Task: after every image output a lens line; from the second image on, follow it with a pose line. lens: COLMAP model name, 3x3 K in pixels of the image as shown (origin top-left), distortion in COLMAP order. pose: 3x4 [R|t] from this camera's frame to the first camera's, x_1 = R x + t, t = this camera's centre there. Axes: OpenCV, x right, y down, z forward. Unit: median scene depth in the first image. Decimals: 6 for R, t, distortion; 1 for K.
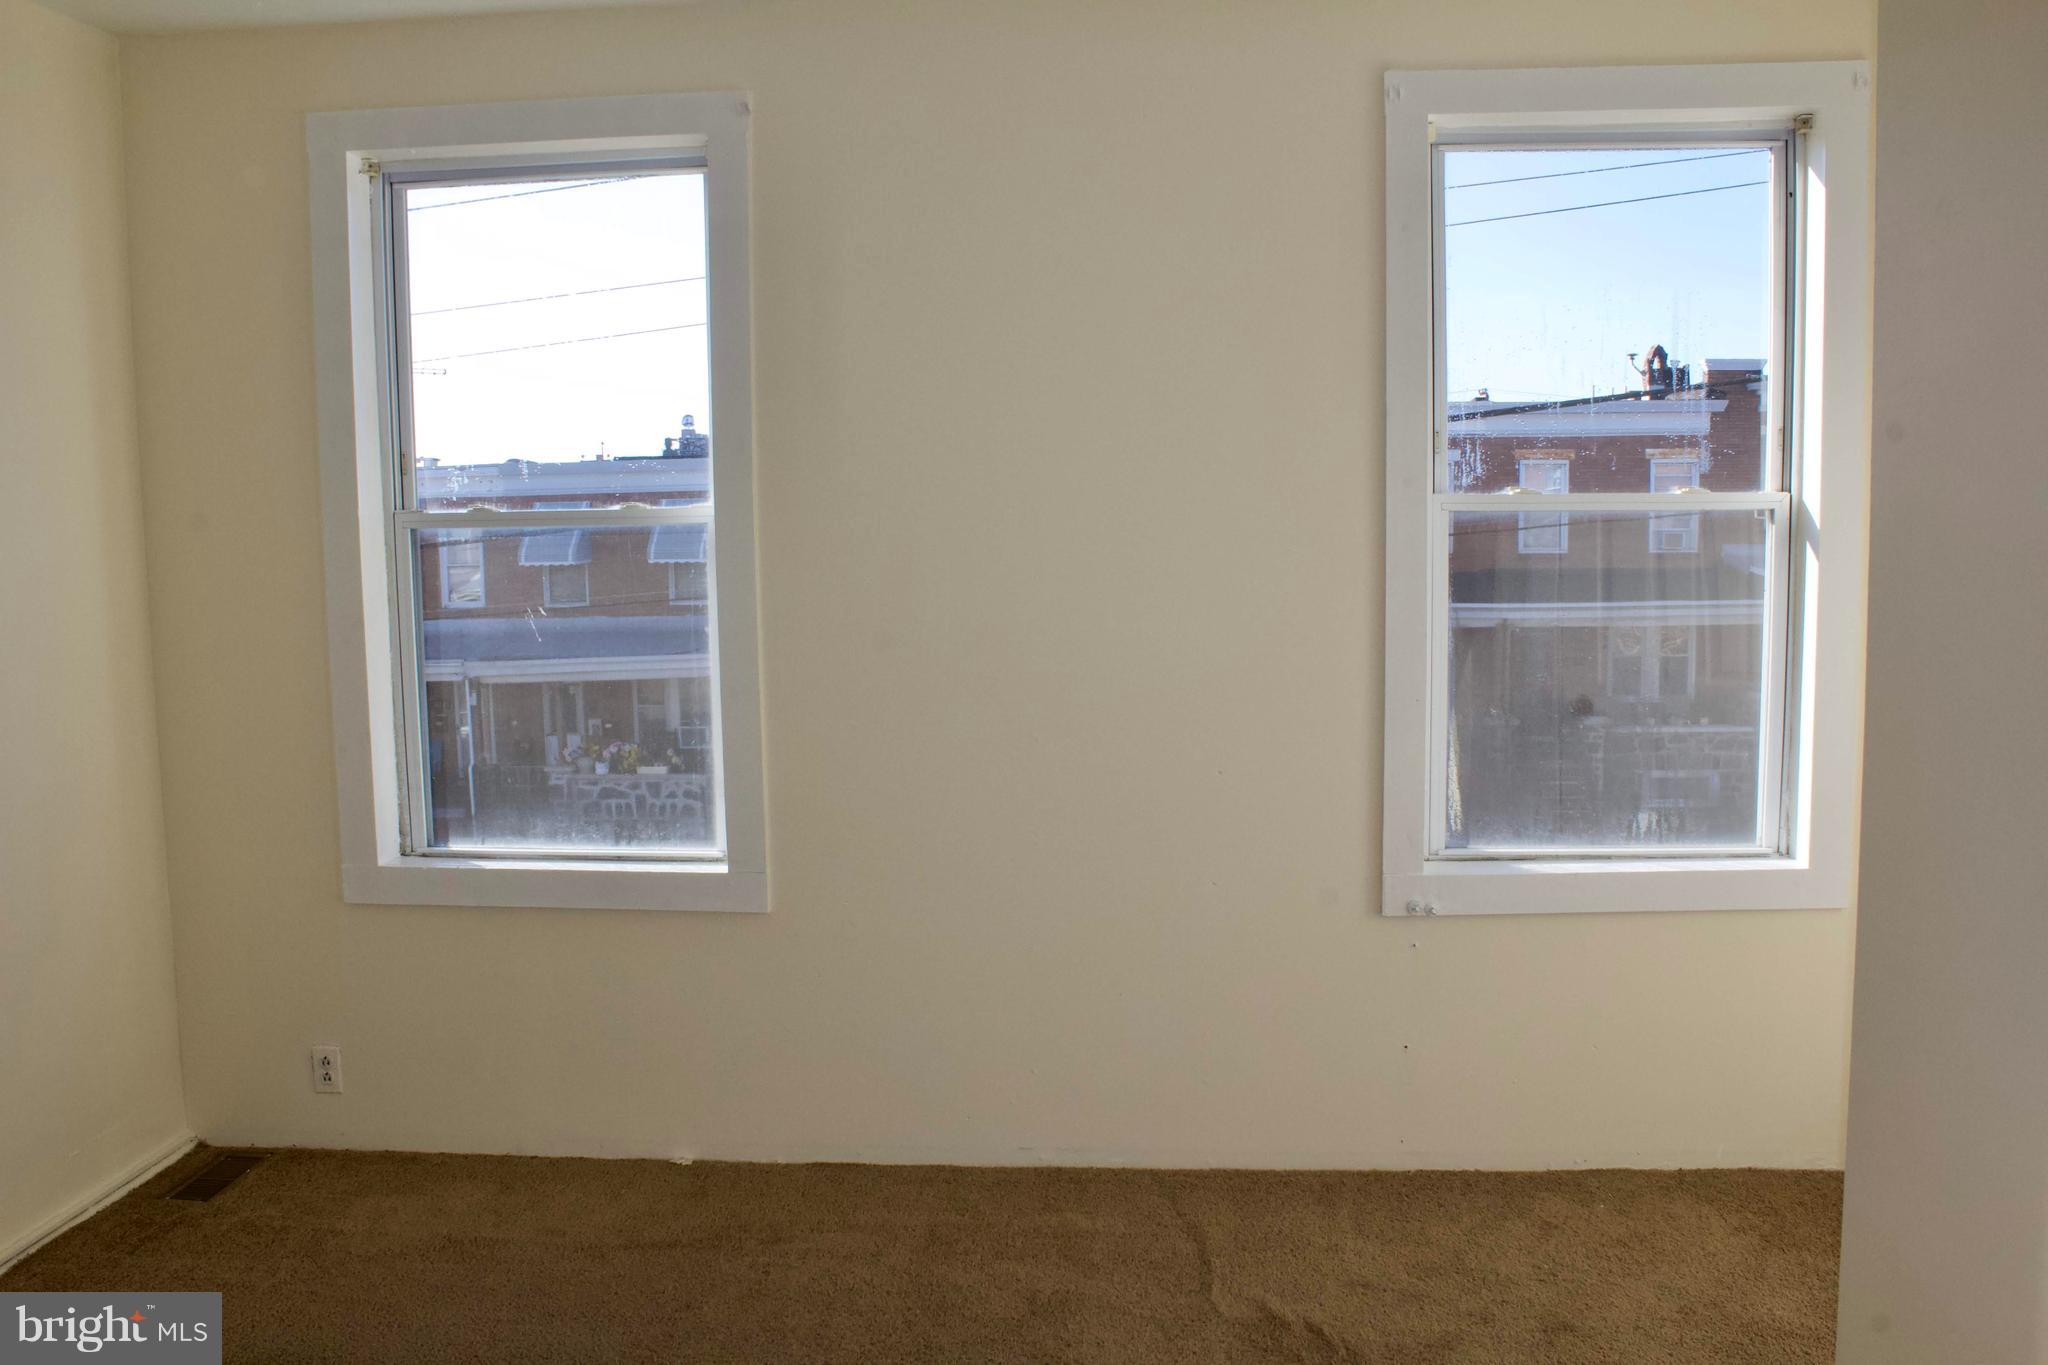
lens RADIAL K [[1705.5, 0, 1005.6], [0, 1705.5, 638.7], [0, 0, 1]] dist [-0.156056, 0.118363]
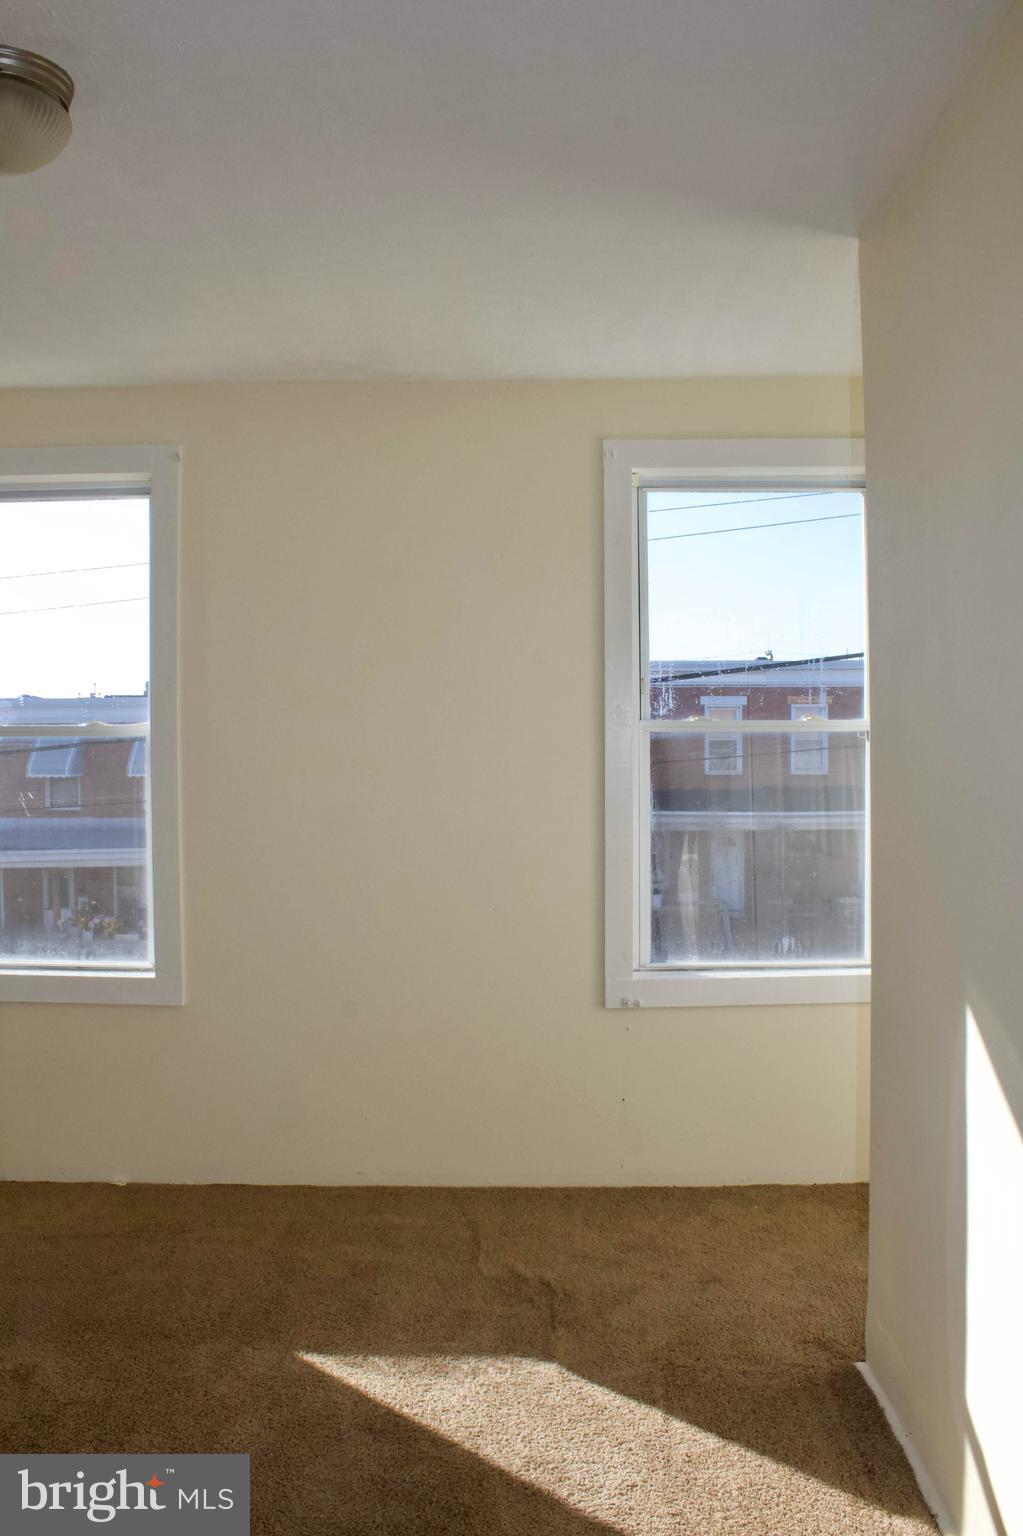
lens RADIAL K [[1279.2, 0, 479.4], [0, 1279.2, 725.8], [0, 0, 1]] dist [-0.156056, 0.118363]
pose [[0.997847, 0.008987, 0.064963, 0.040539], [-0.003394, 0.996316, -0.085688, 0.015189], [-0.065494, 0.085283, 0.994202, -0.103858]]
